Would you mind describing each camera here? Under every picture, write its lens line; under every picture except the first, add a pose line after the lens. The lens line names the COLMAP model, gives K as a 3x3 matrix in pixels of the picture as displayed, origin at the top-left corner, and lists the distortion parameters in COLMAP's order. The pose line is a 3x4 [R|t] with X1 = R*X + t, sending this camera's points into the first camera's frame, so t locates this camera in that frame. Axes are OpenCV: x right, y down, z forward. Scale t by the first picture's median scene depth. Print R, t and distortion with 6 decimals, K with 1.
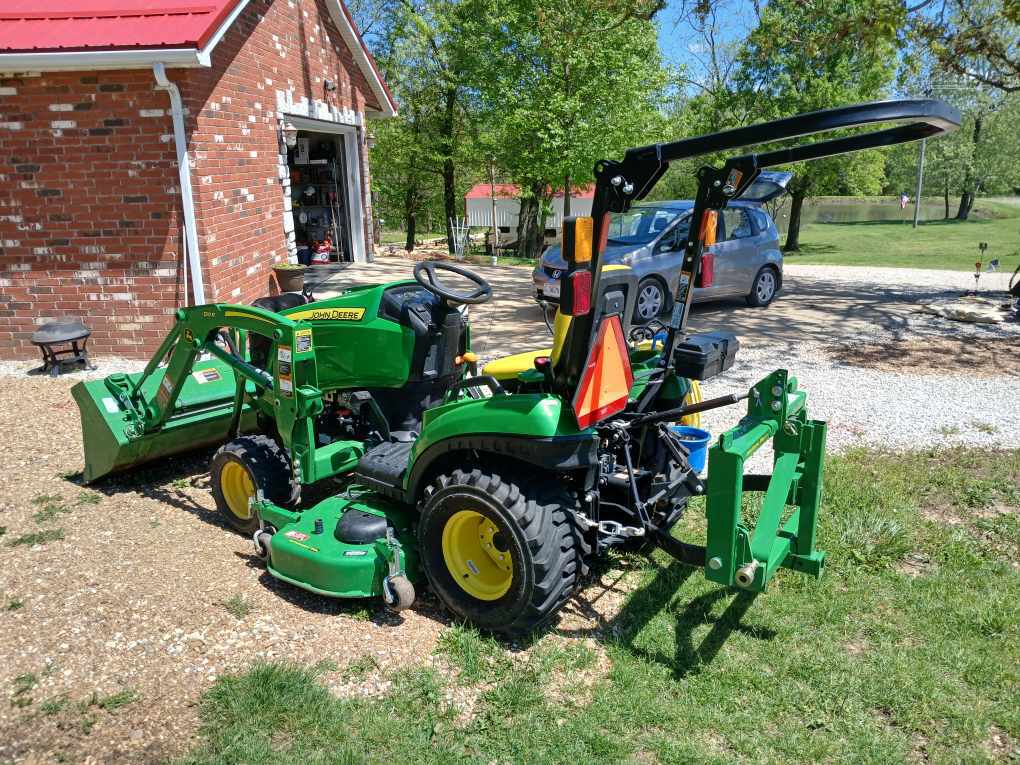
lens RADIAL K [[811.2, 0, 510.0], [0, 811.2, 382.5], [0, 0, 1]] dist [-0.084346, 0.045463]
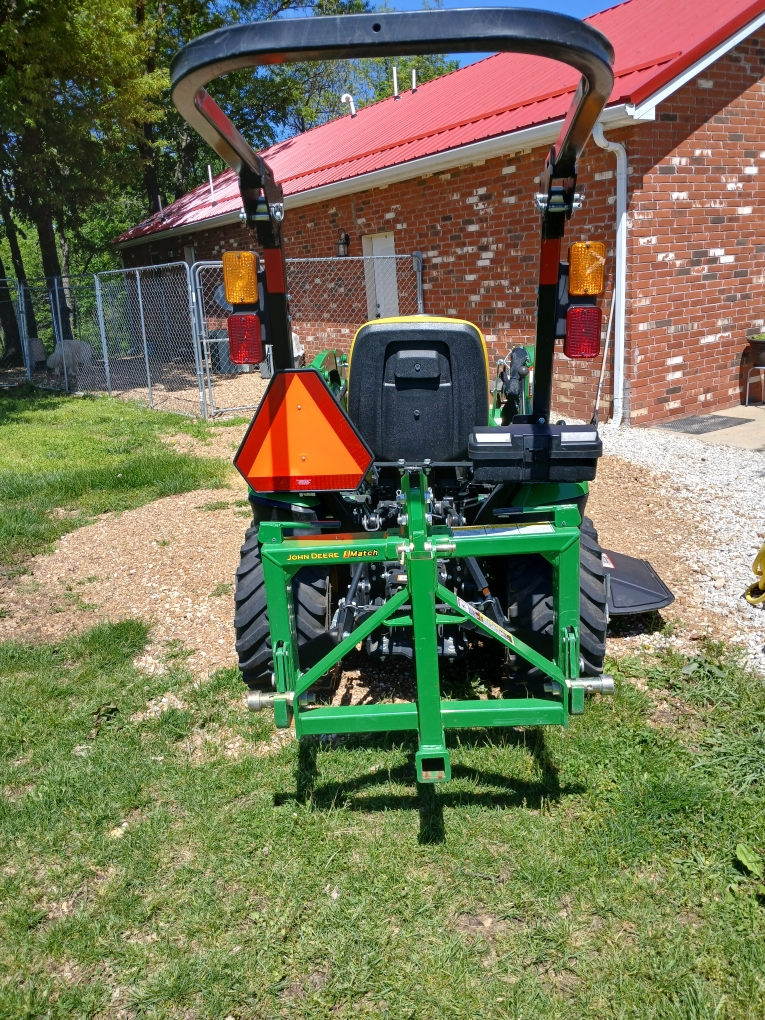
lens RADIAL K [[811.2, 0, 365.9], [0, 811.2, 512.2], [0, 0, 1]] dist [-0.084346, 0.045463]
pose [[0.554543, 0.205364, -0.806417, 0.275381], [-0.150550, 0.977838, 0.145491, -0.021304], [0.818423, 0.040725, 0.573171, 0.180801]]
